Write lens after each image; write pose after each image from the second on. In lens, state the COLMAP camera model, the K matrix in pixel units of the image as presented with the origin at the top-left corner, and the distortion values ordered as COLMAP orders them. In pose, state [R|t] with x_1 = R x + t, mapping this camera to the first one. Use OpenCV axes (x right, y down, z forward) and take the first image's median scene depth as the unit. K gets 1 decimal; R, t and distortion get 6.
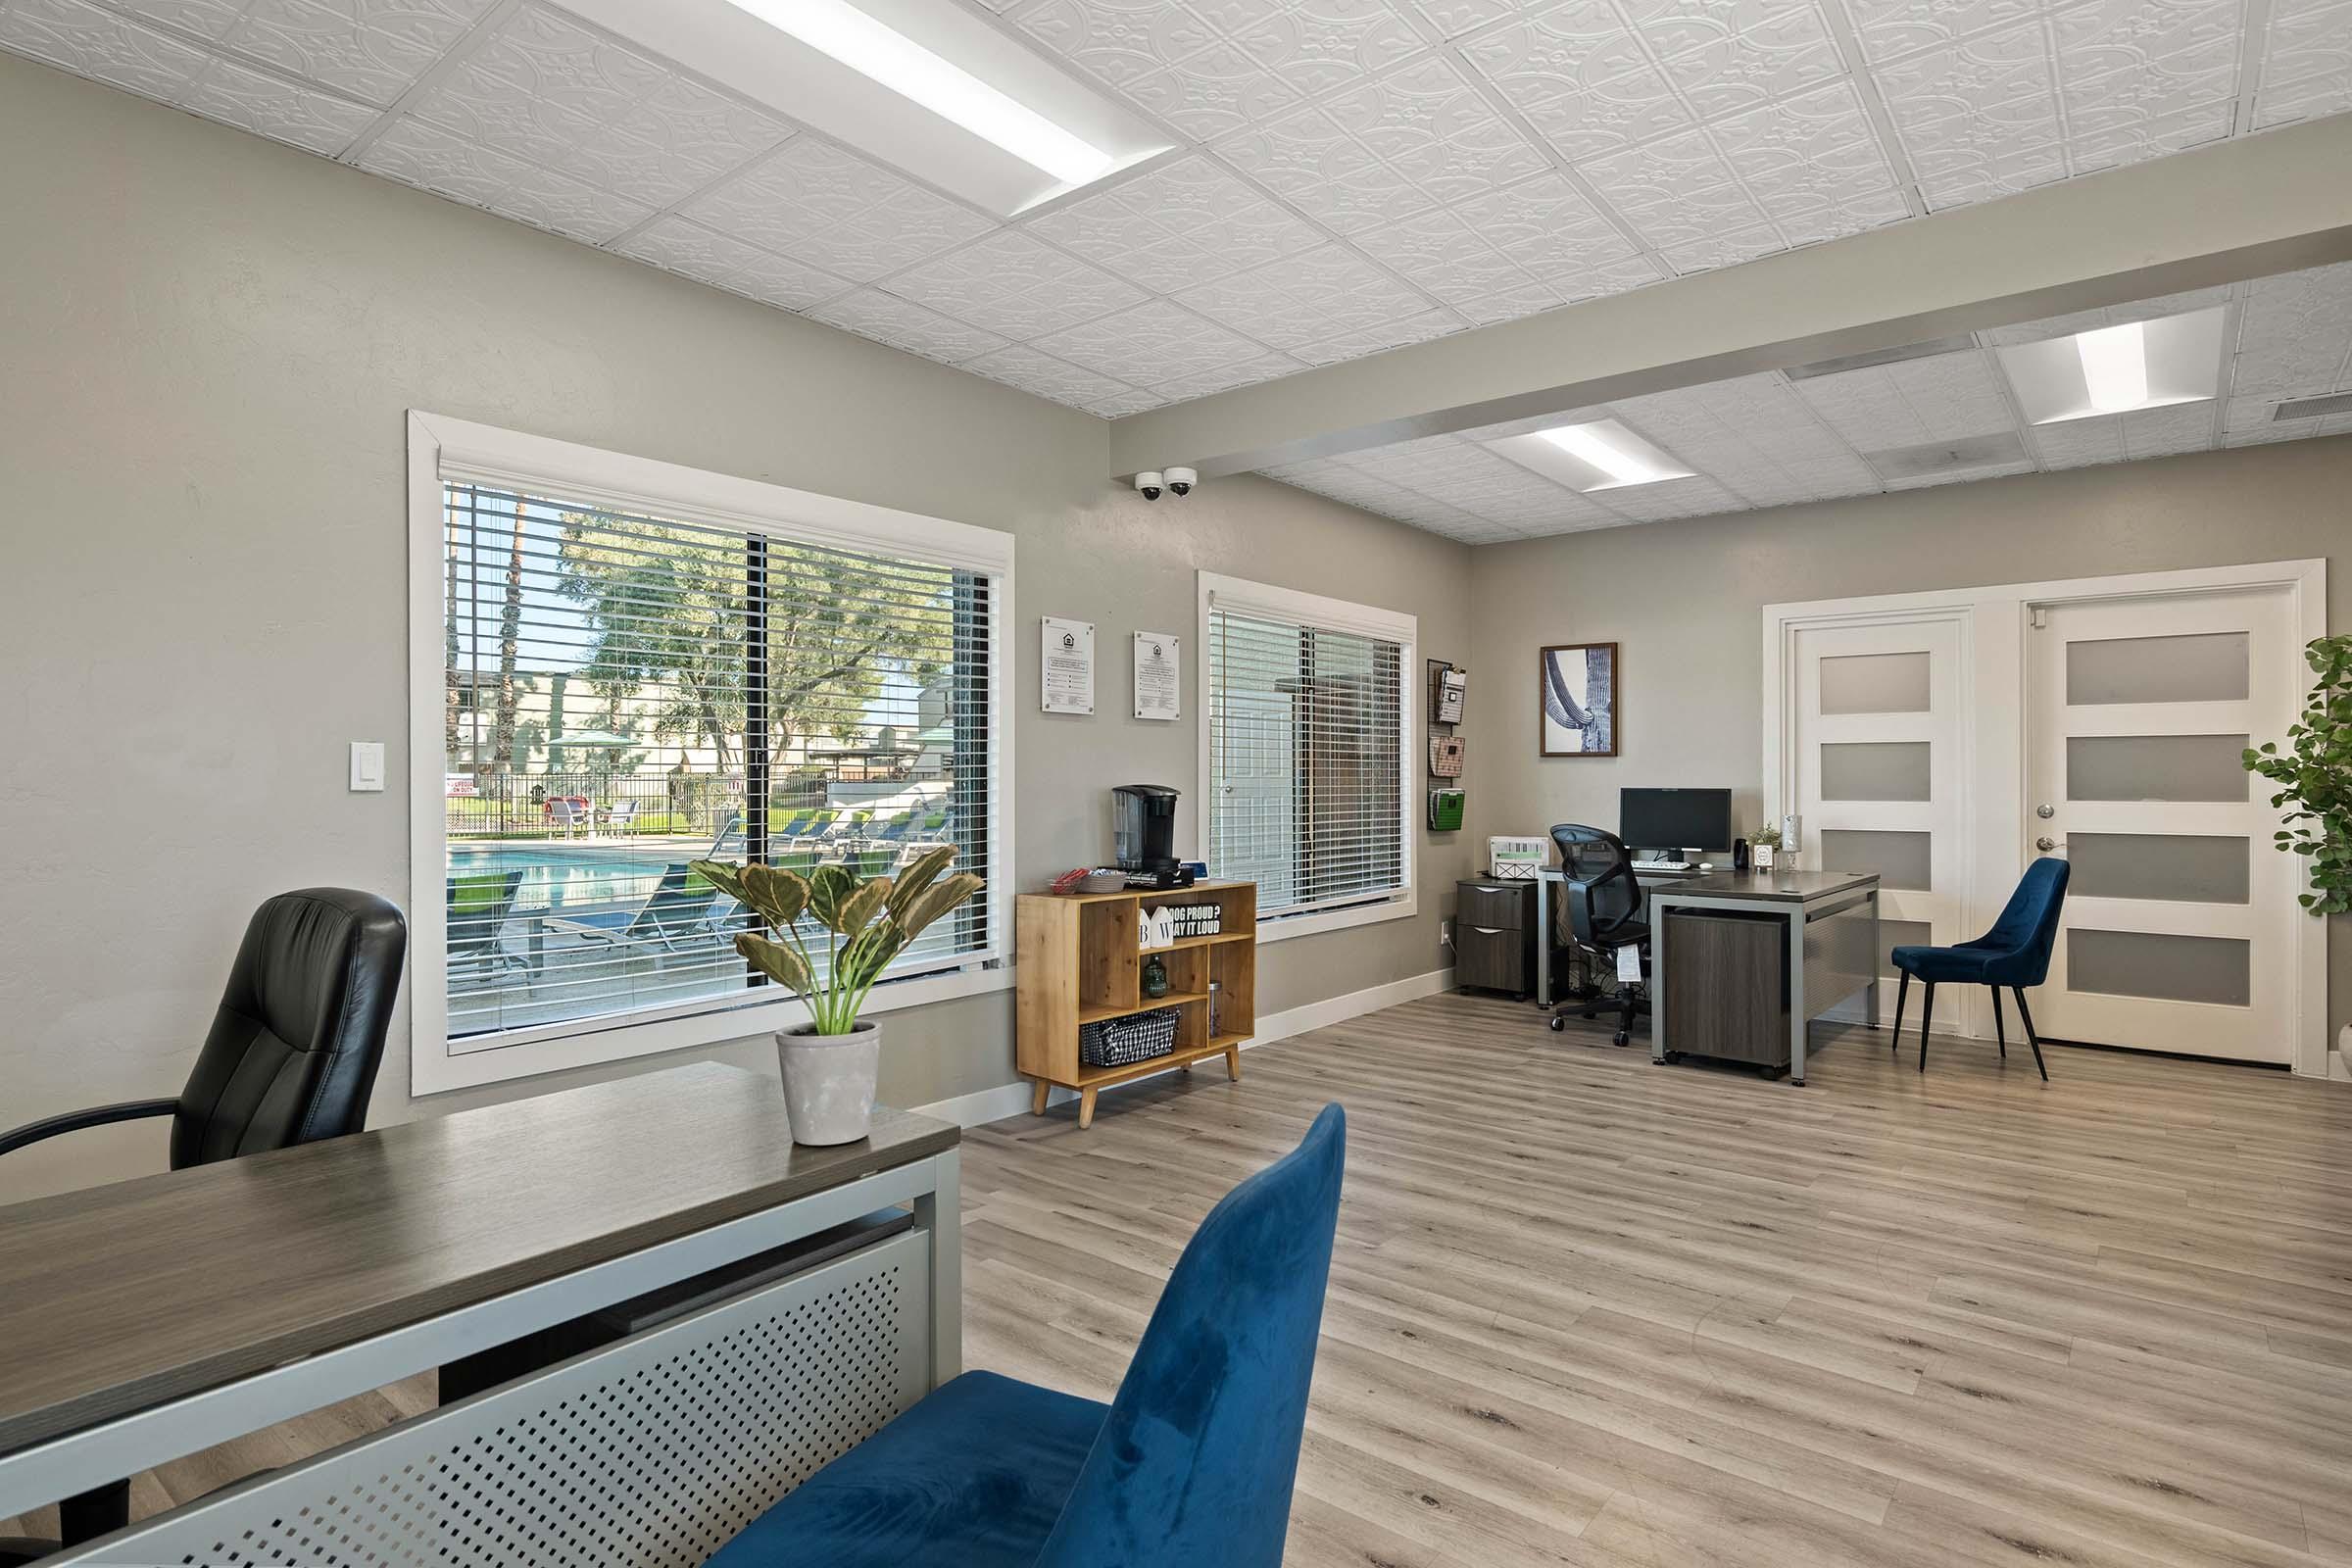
lens RADIAL K [[1216.8, 0, 1161.7], [0, 1216.8, 777.3], [0, 0, 1]] dist [-0.004319, 0.001064]
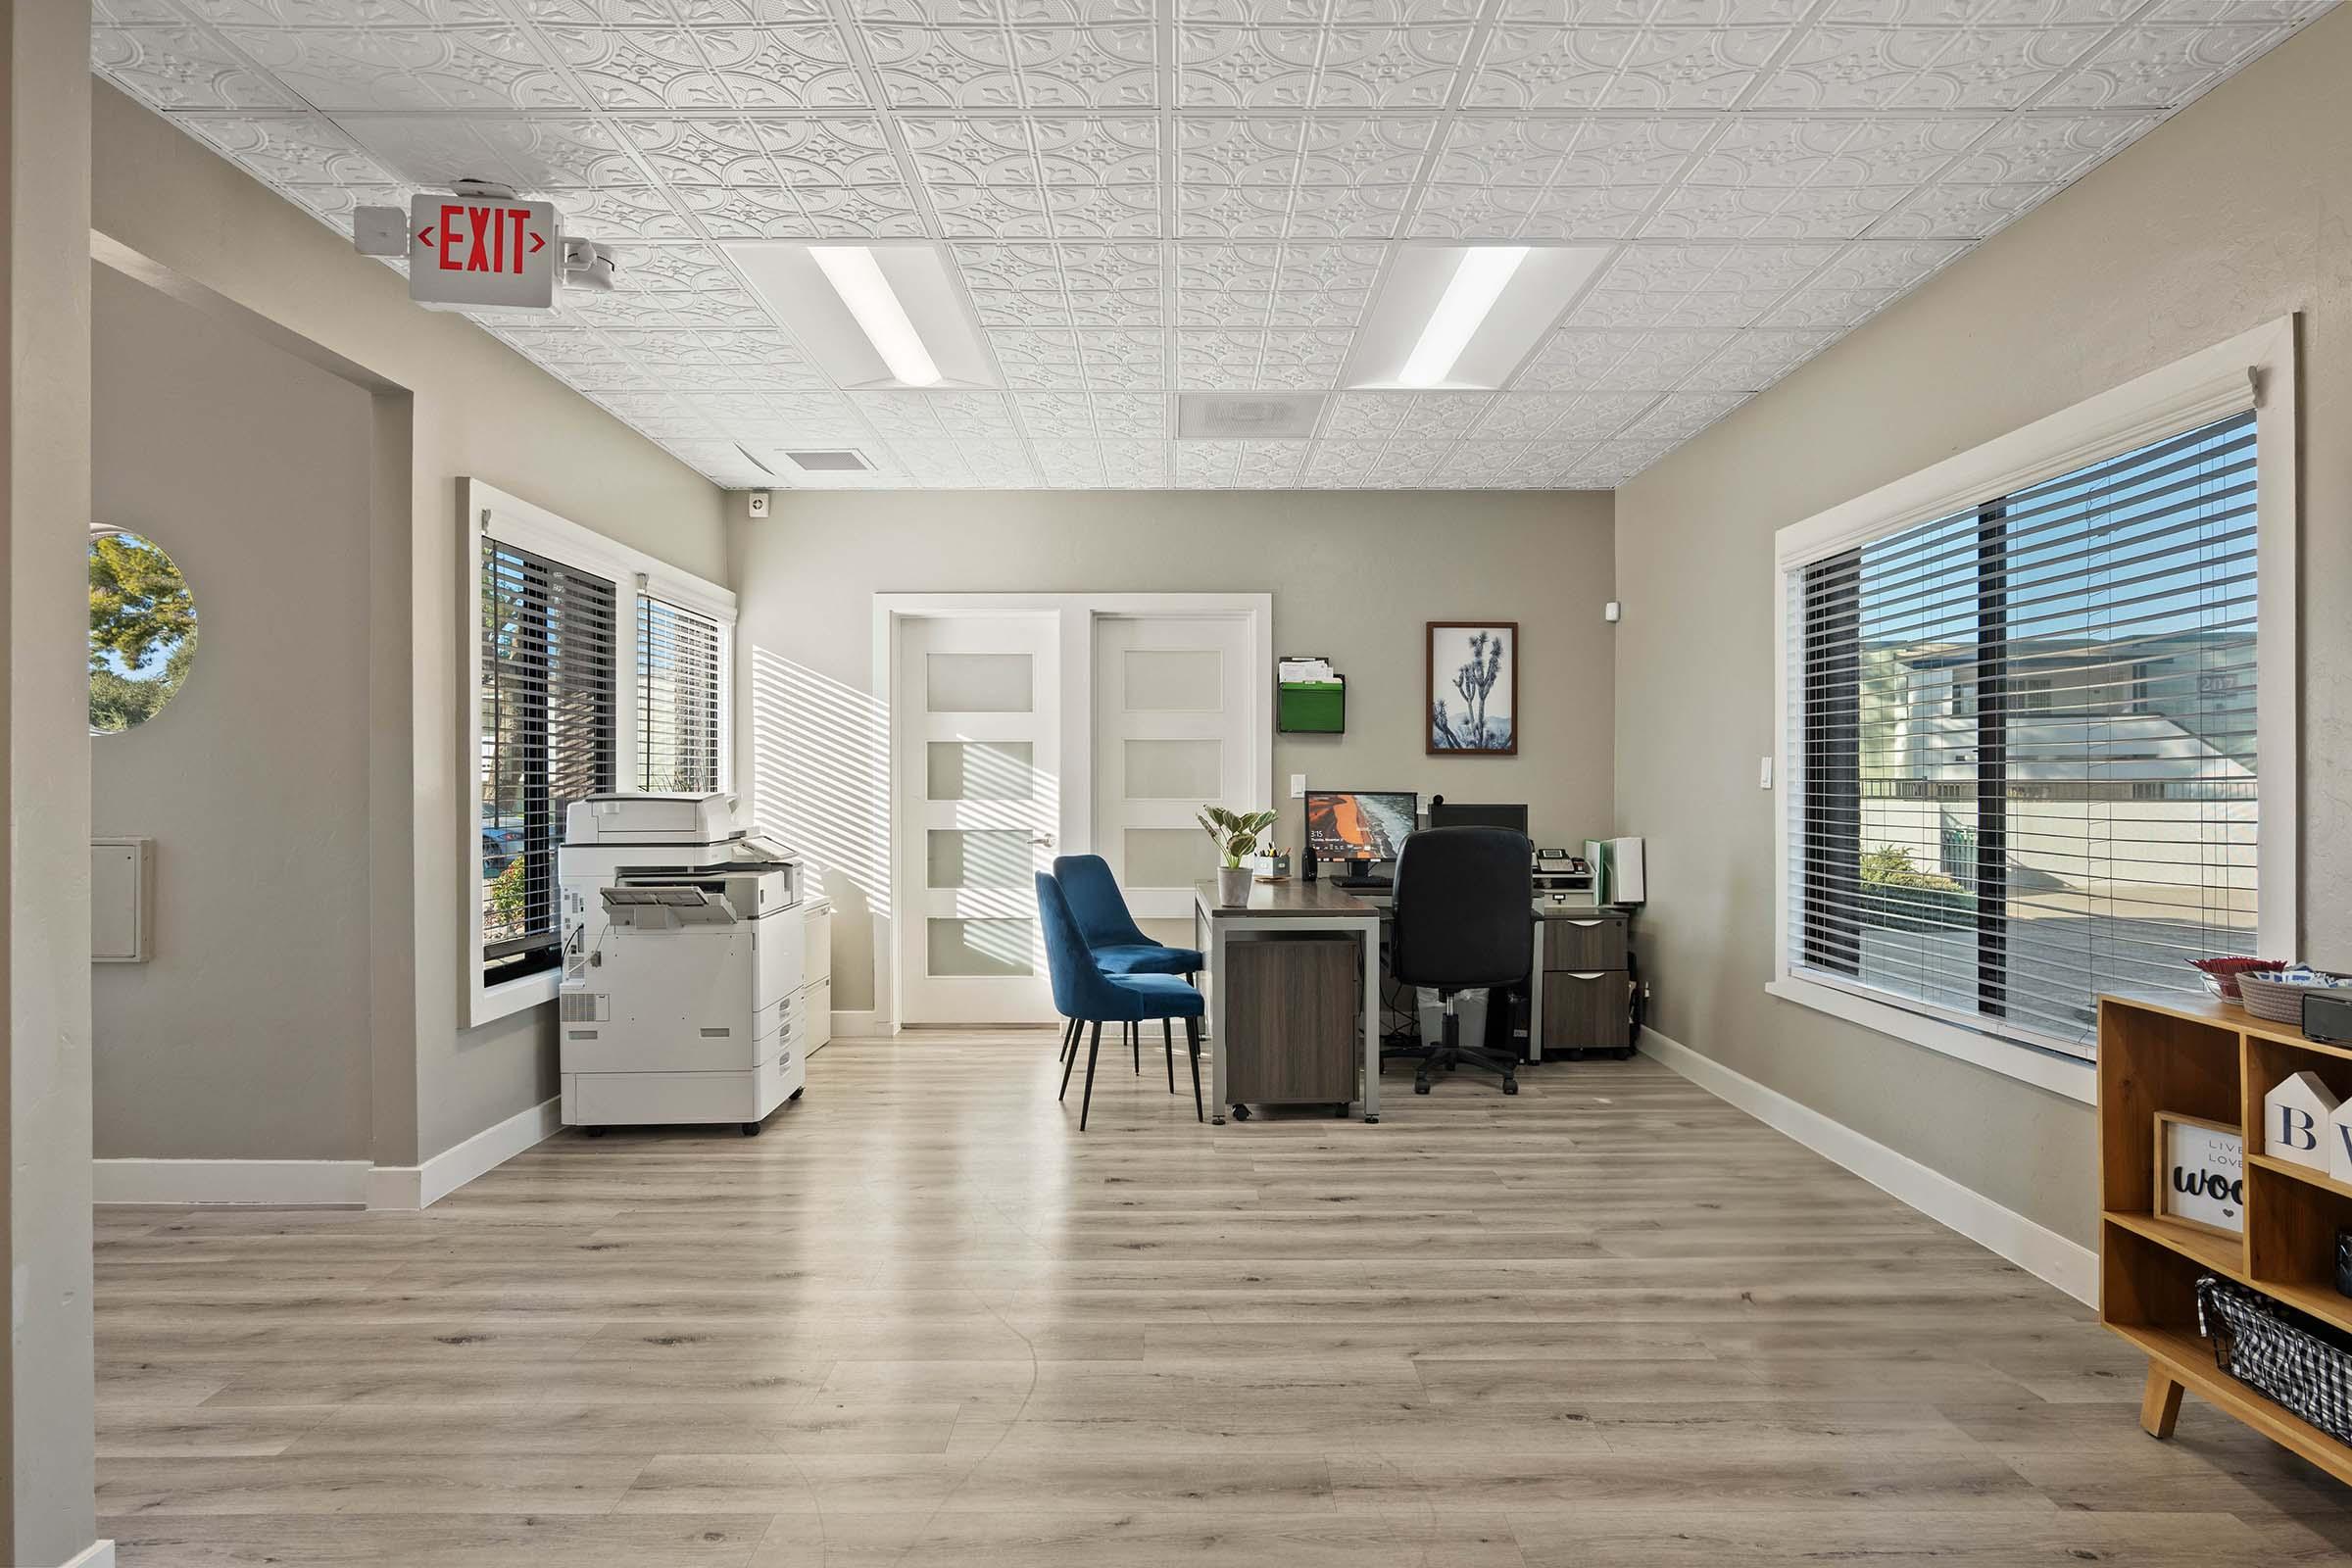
lens RADIAL K [[1200.5, 0, 1174.4], [0, 1200.5, 782.7], [0, 0, 1]] dist [-0.003729, 0.001456]
pose [[-0.769962, -0.002041, -0.638086, 0.582046], [-0.001163, 0.999998, -0.001795, 0.005143], [0.638089, -0.000640, -0.769963, 1.093088]]
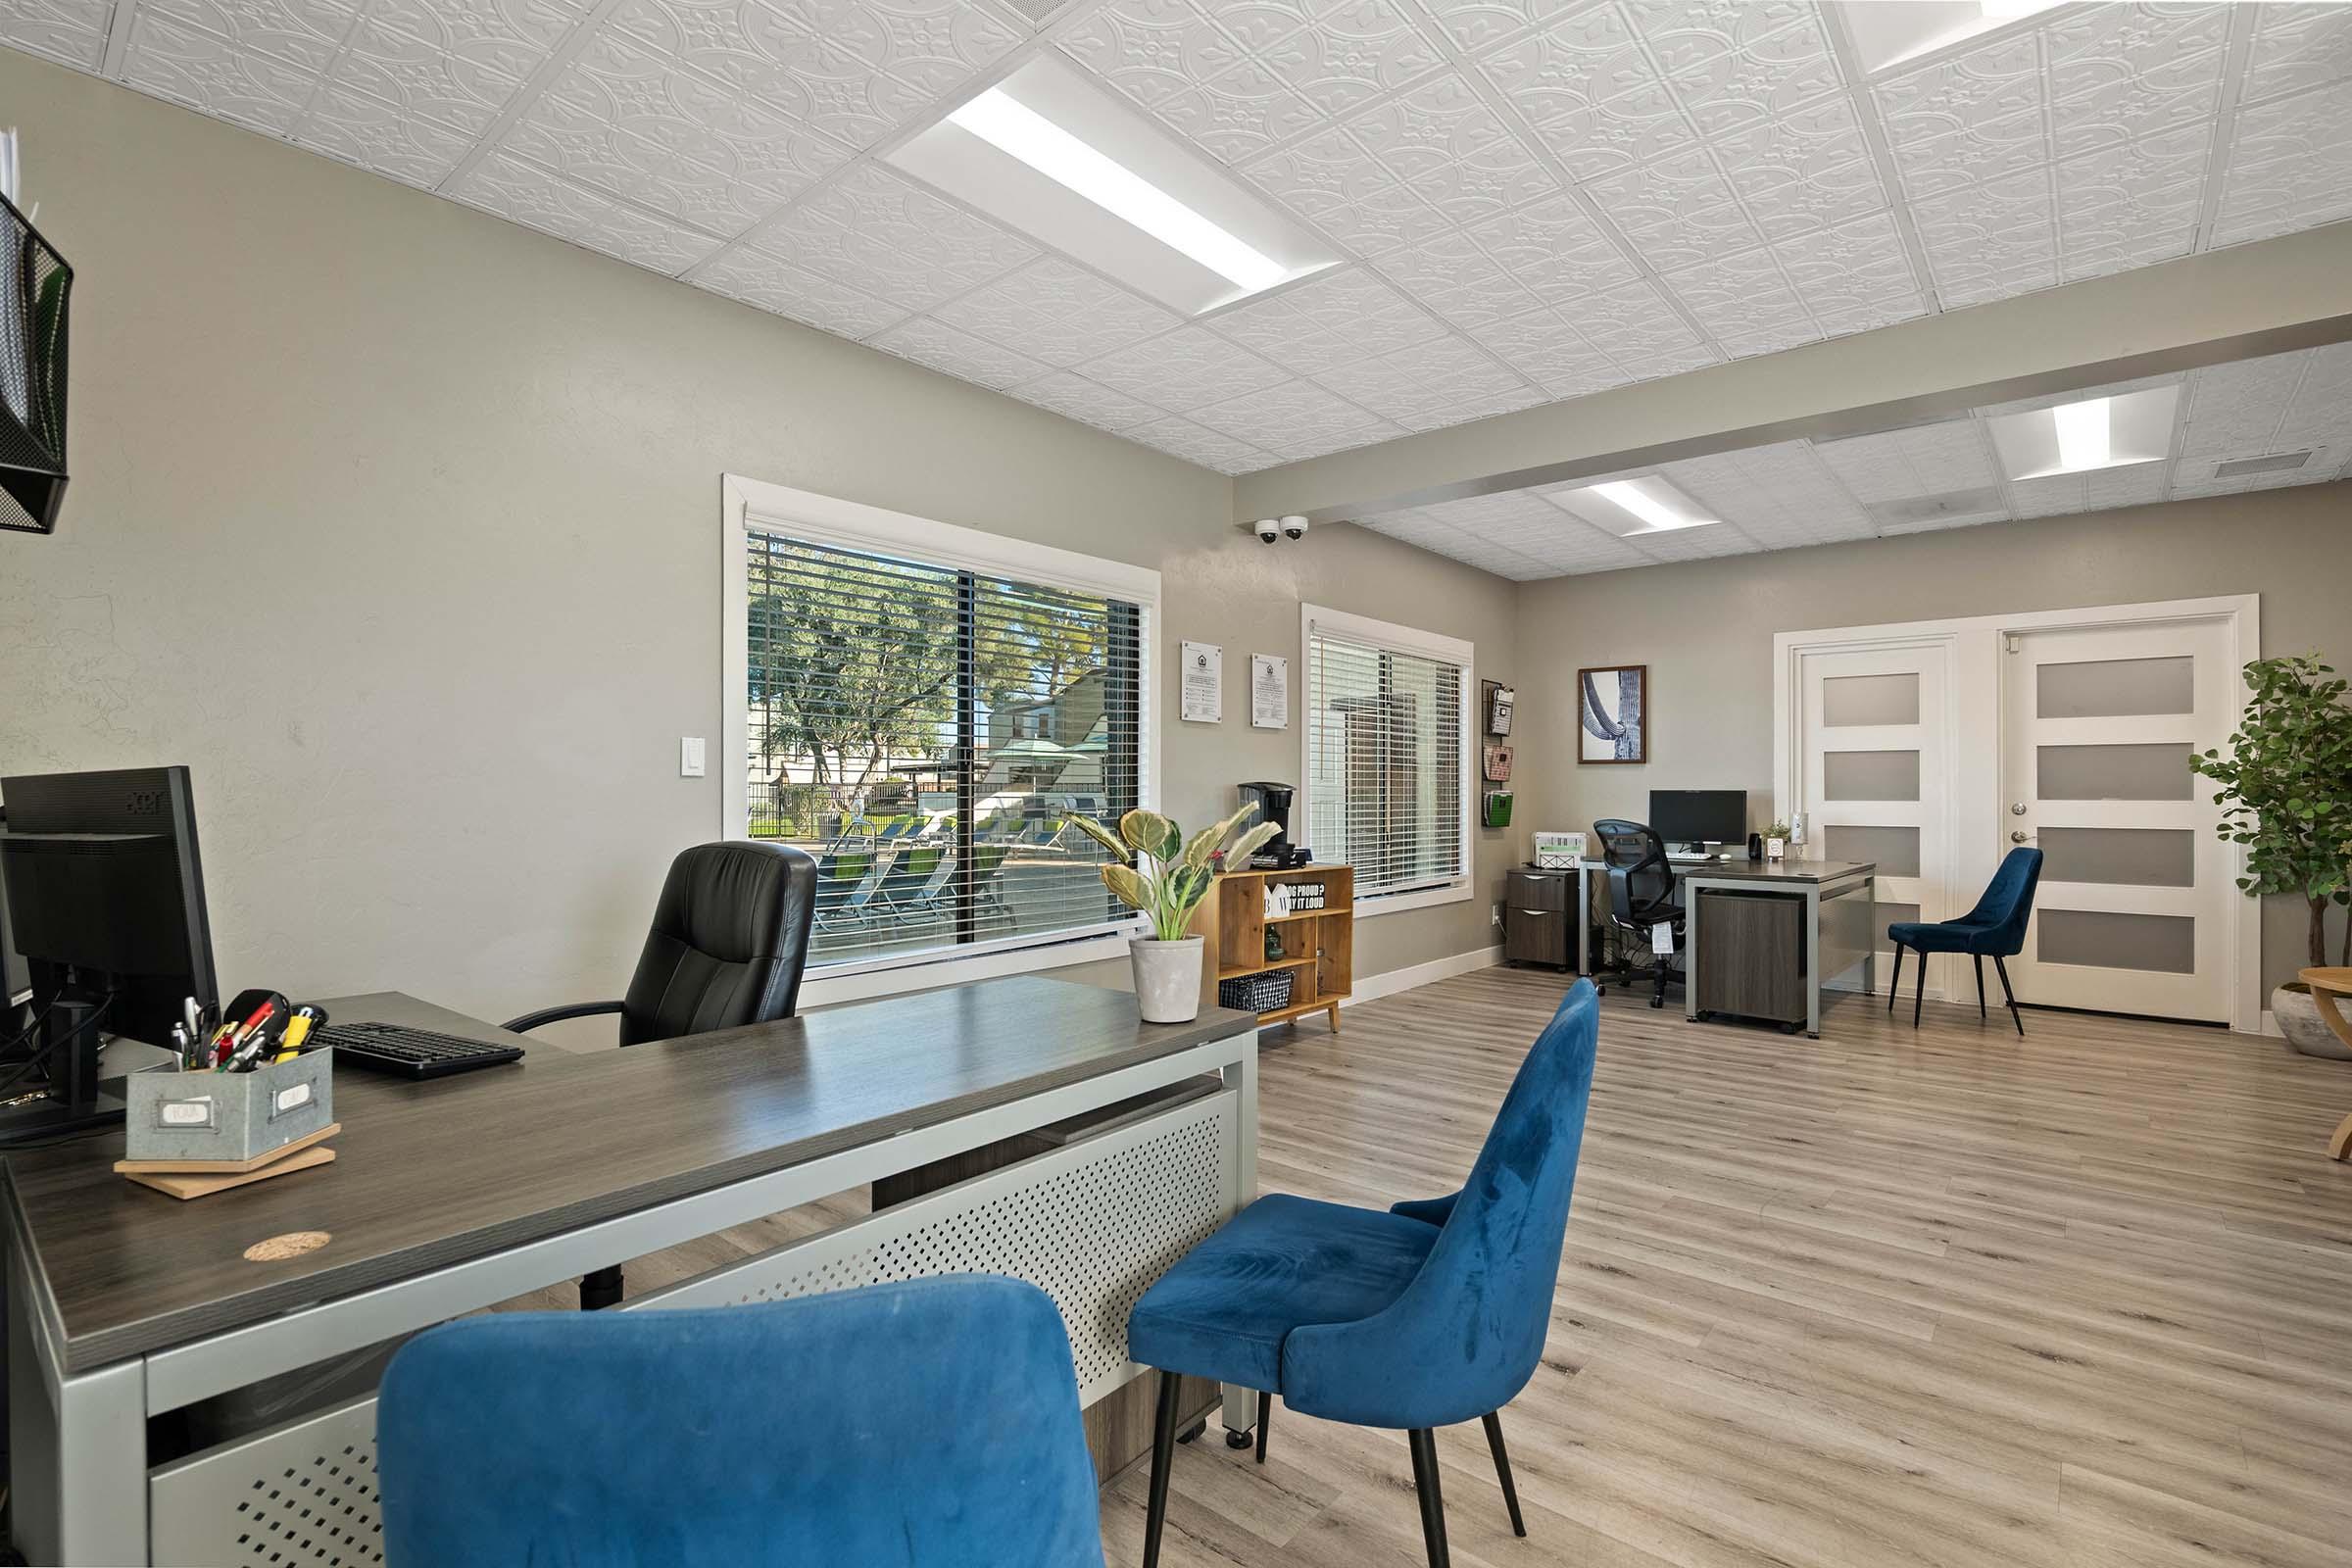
lens RADIAL K [[1087.6, 0, 1173.3], [0, 1087.6, 786.2], [0, 0, 1]] dist [-0.025229, 0.006556]
pose [[0.999753, 0.002577, -0.022080, -0.084687], [-0.002666, 0.999988, -0.004005, 0.015685], [0.022070, 0.004063, 0.999748, -0.070154]]
